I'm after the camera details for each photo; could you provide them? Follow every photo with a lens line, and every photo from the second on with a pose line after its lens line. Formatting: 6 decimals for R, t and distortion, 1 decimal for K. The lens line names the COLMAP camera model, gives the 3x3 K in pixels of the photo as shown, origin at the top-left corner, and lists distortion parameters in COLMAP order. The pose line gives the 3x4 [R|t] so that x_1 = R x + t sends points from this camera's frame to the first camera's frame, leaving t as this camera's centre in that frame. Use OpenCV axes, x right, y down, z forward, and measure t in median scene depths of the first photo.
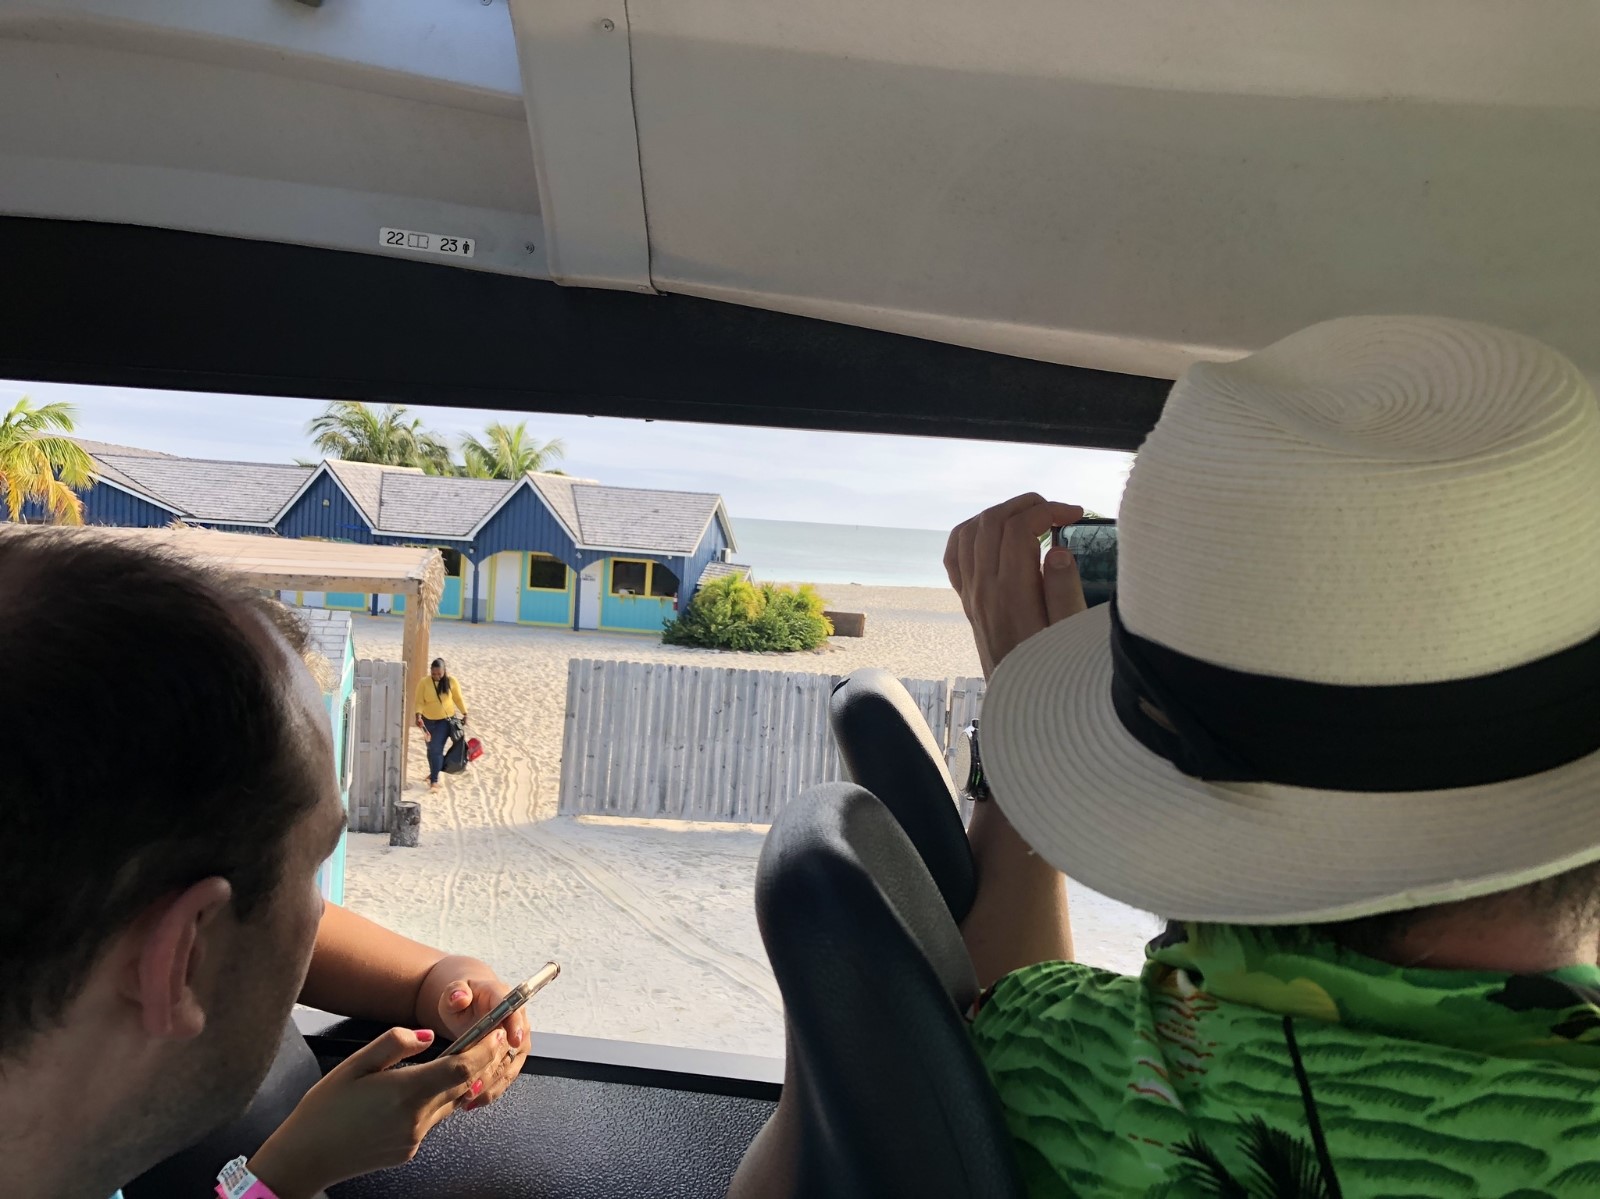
lens RADIAL K [[1311.5, 0, 831.5], [0, 1311.5, 531.7], [0, 0, 1]] dist [0.032714, -0.029460]
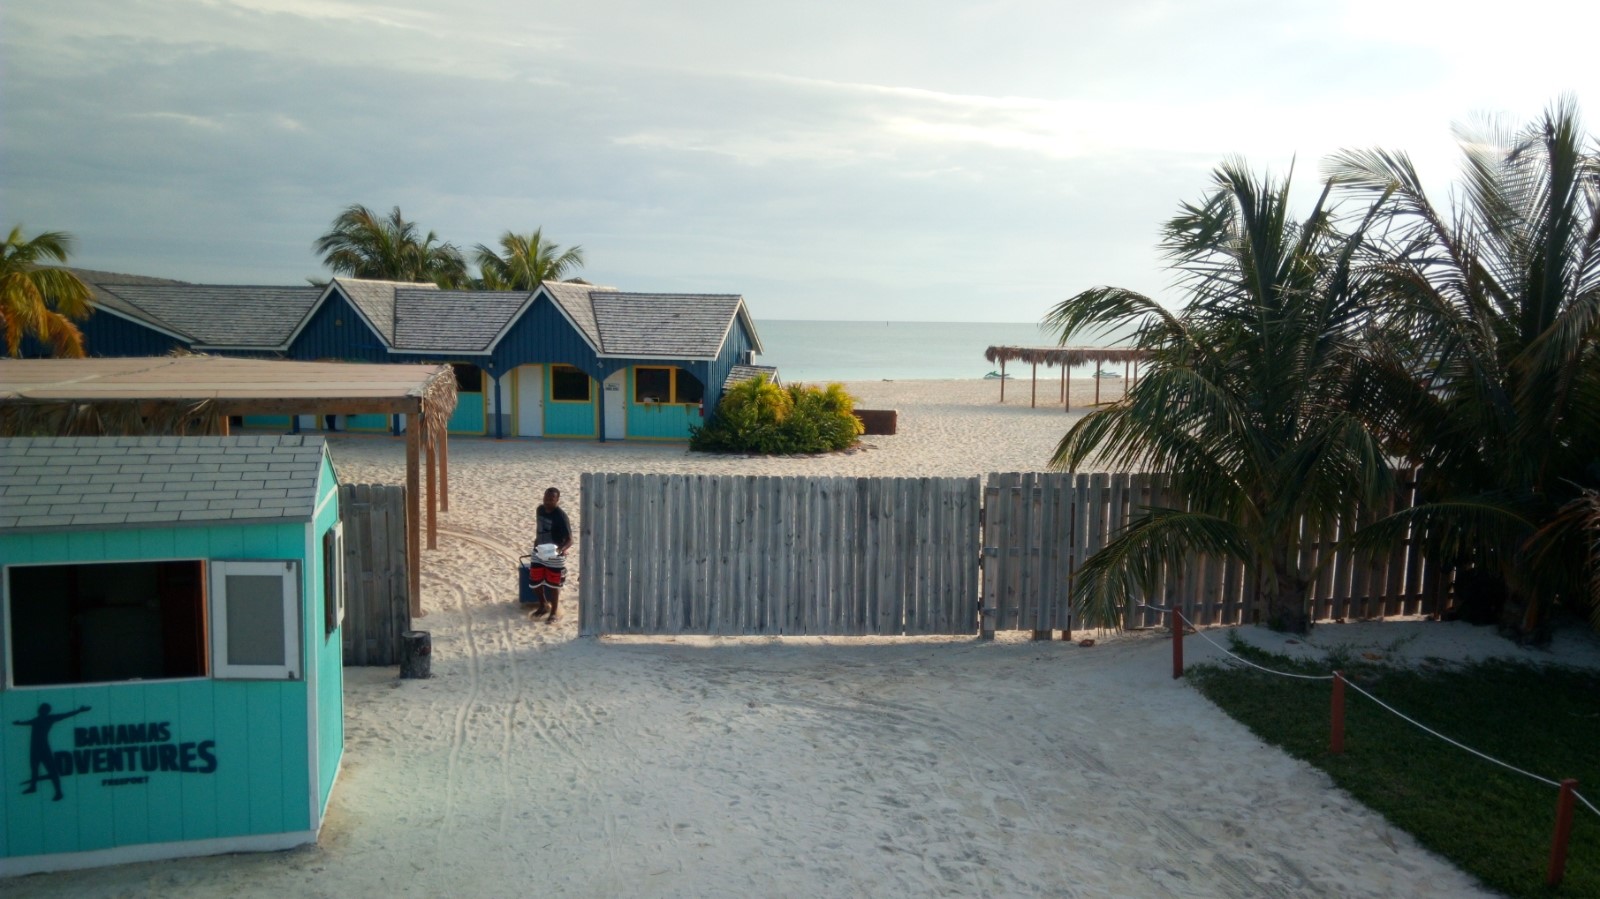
lens RADIAL K [[1304.2, 0, 832.9], [0, 1304.2, 453.7], [0, 0, 1]] dist [0.104884, -0.166122]
pose [[0.998503, -0.047891, -0.026431, 0.007911], [0.050168, 0.994351, 0.093534, 0.003118], [0.021802, -0.094720, 0.995265, 0.062058]]
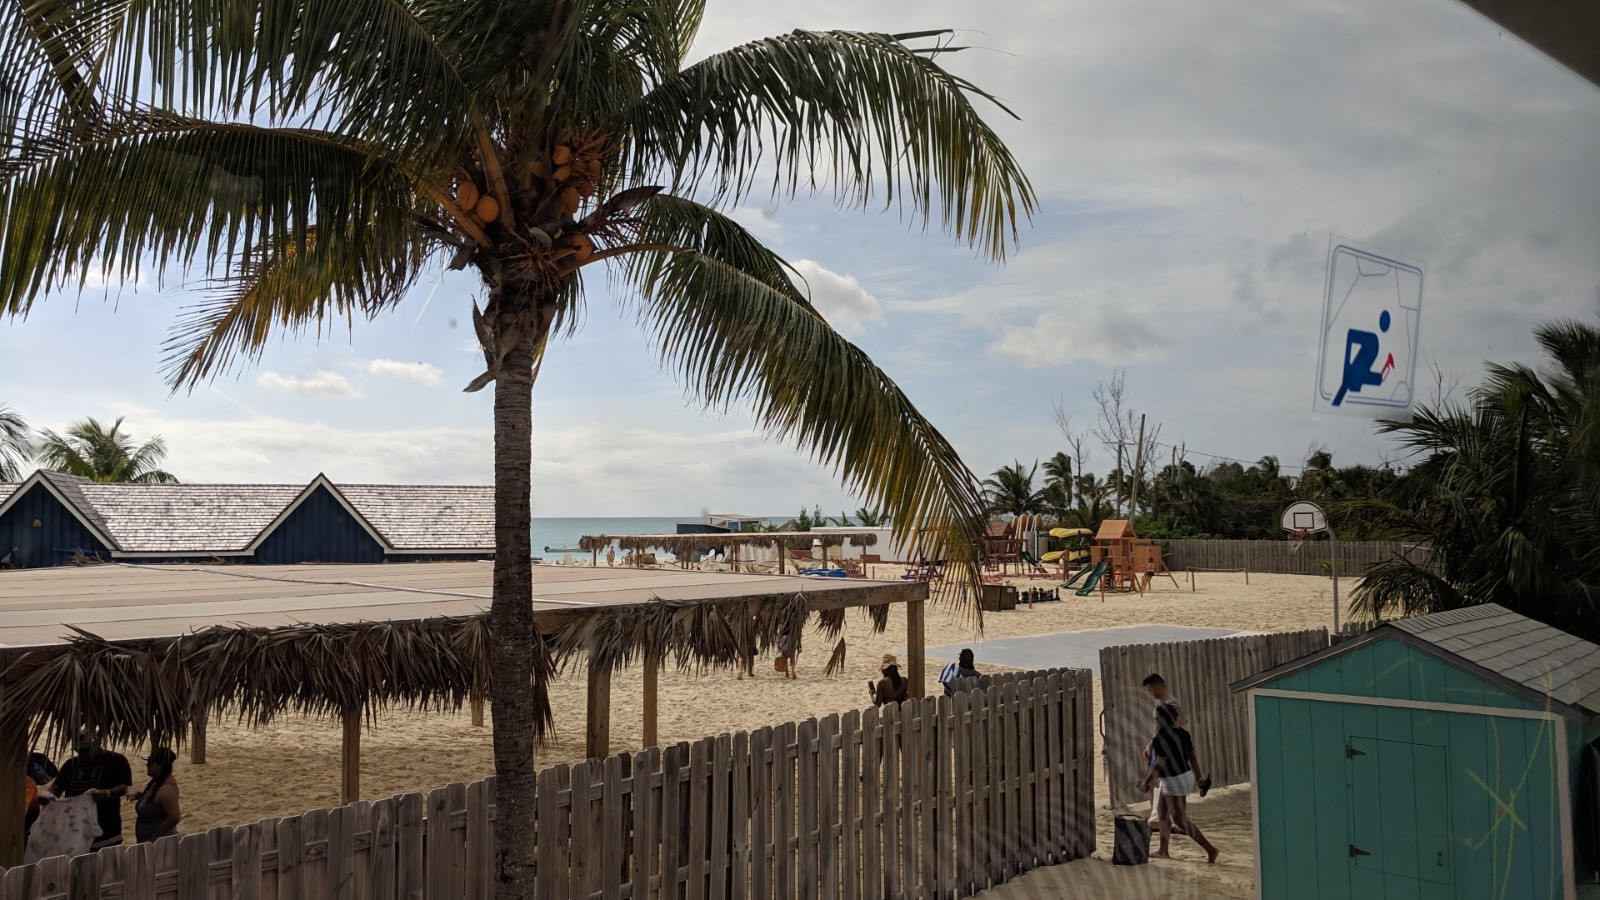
lens RADIAL K [[1163.6, 0, 801.4], [0, 1163.6, 444.7], [0, 0, 1]] dist [0.014431, 0.005854]
pose [[0.878428, -0.036611, 0.476471, -1.030575], [0.062048, 0.997359, -0.037758, -0.050284], [-0.473830, 0.062731, 0.878379, 0.376211]]
